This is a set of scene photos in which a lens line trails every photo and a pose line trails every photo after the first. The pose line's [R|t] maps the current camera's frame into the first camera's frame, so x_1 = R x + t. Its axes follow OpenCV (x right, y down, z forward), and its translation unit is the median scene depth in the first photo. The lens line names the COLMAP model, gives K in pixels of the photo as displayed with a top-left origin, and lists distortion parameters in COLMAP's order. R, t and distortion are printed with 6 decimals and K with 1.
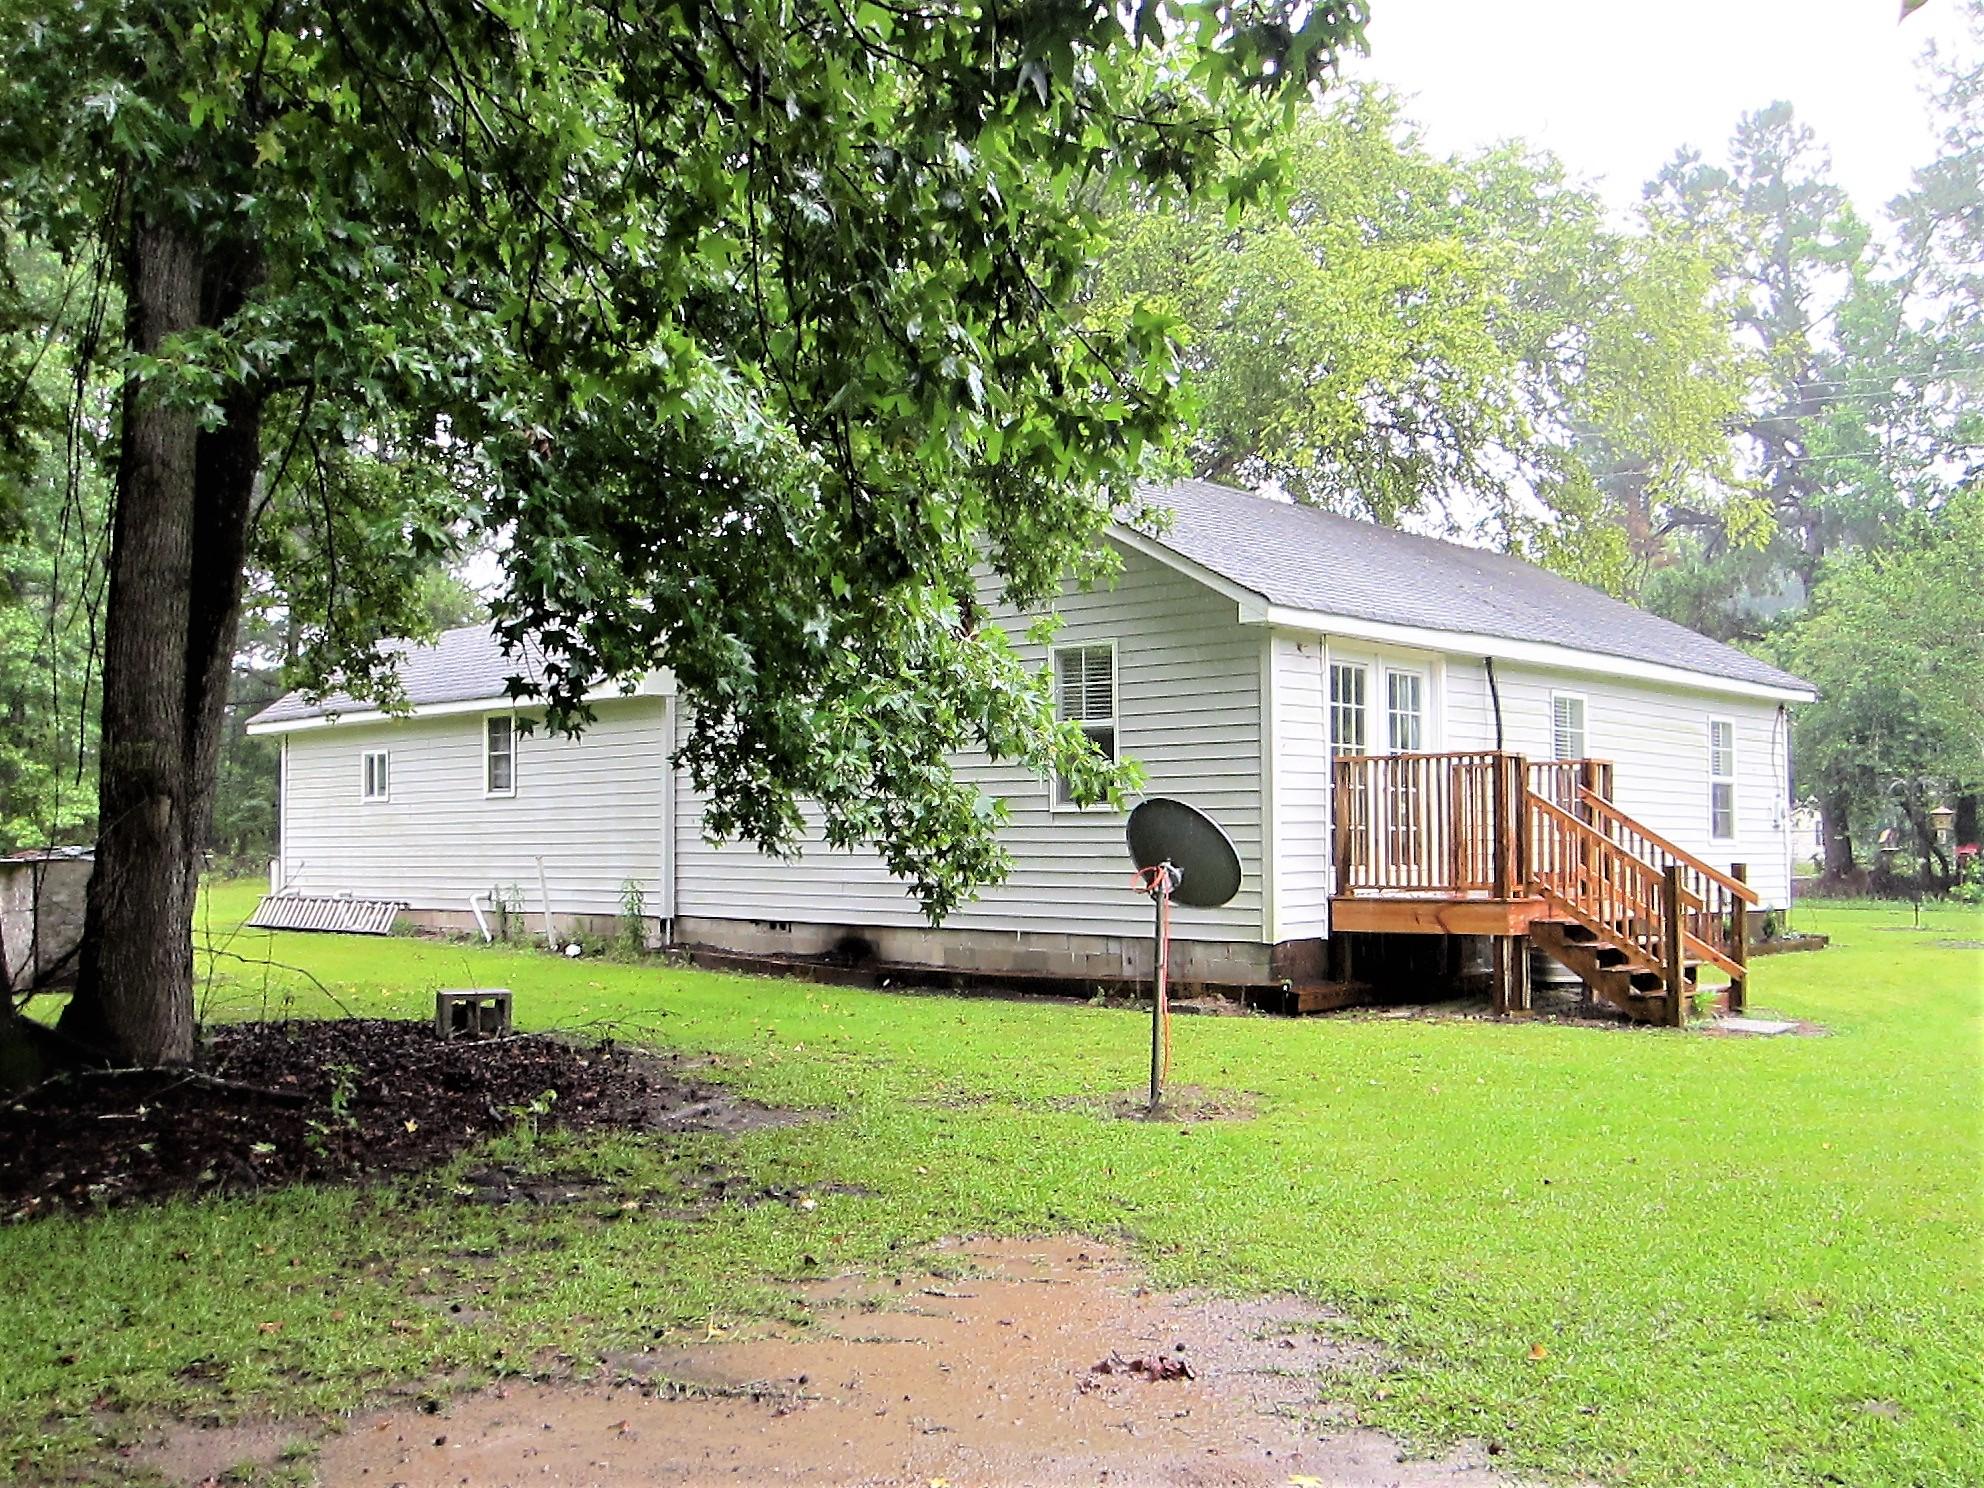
lens RADIAL K [[1888.9, 0, 992.0], [0, 1888.9, 744.0], [0, 0, 1]] dist [0.003862, 0.006326]
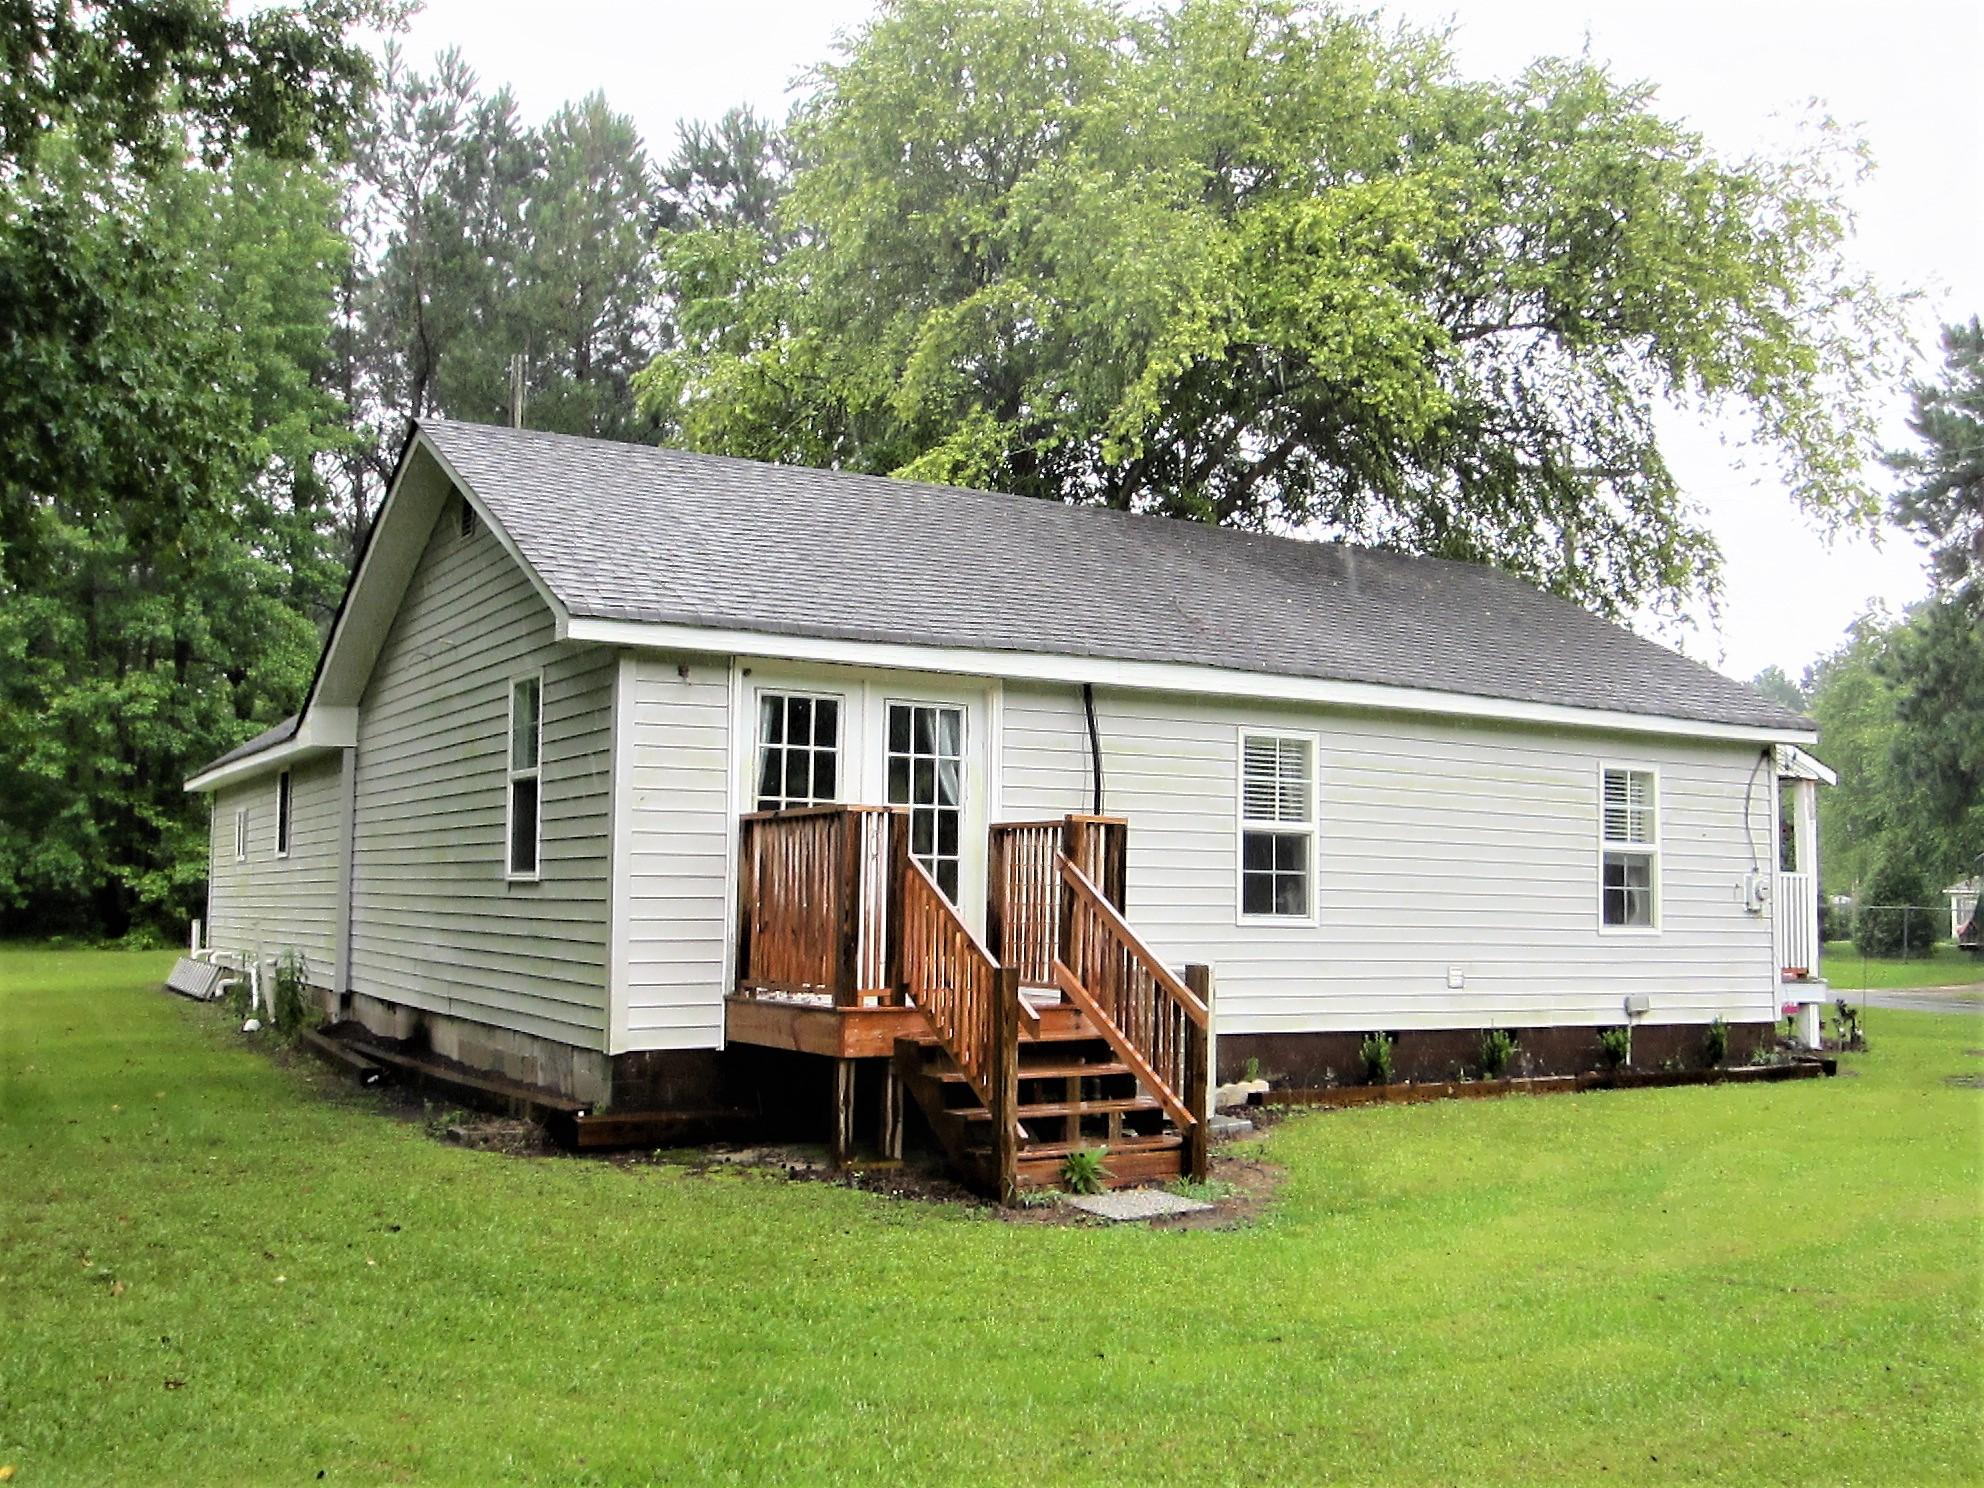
lens RADIAL K [[1888.9, 0, 992.0], [0, 1888.9, 744.0], [0, 0, 1]] dist [0.003862, 0.006326]
pose [[0.957020, -0.009373, -0.289872, 0.487119], [0.000183, 0.999497, -0.031717, 0.002736], [0.290024, 0.030301, 0.956540, 0.281832]]
